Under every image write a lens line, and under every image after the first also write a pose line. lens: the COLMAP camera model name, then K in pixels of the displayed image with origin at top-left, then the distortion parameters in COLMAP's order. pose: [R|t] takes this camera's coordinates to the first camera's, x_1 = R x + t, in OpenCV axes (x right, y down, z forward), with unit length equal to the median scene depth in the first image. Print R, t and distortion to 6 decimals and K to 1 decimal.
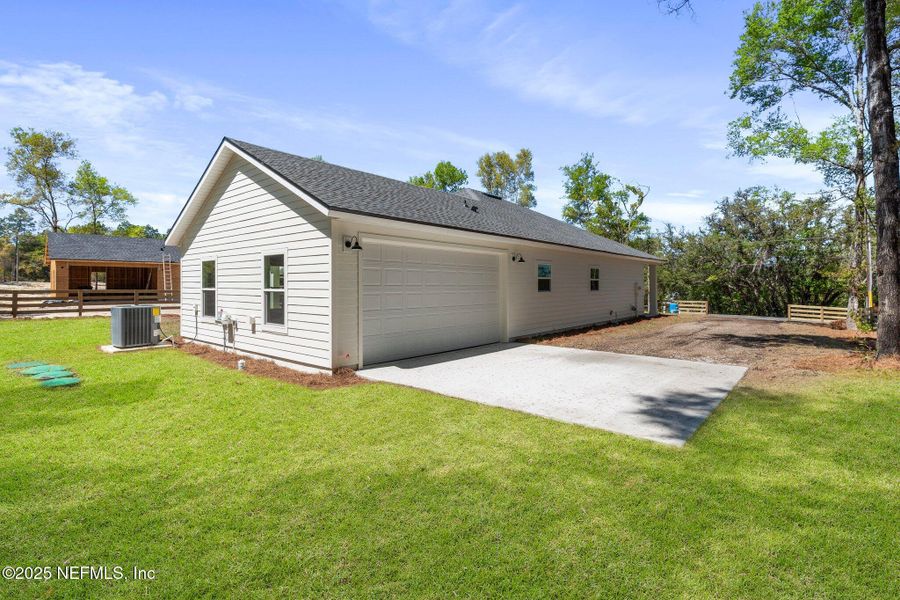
lens RADIAL K [[424.5, 0, 451.7], [0, 424.5, 282.4], [0, 0, 1]] dist [0.022633, -0.013379]
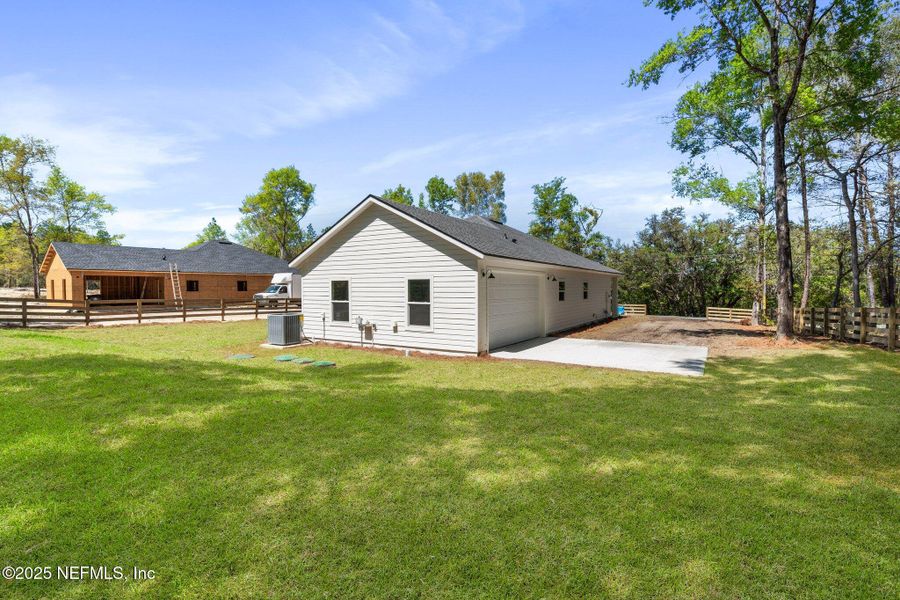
lens RADIAL K [[419.2, 0, 451.3], [0, 419.2, 297.8], [0, 0, 1]] dist [0.000671, 0.000227]
pose [[0.990355, -0.004739, 0.138472, -0.211119], [0.000865, 0.999607, 0.028025, -0.017015], [-0.138550, -0.027635, 0.989970, -0.193186]]
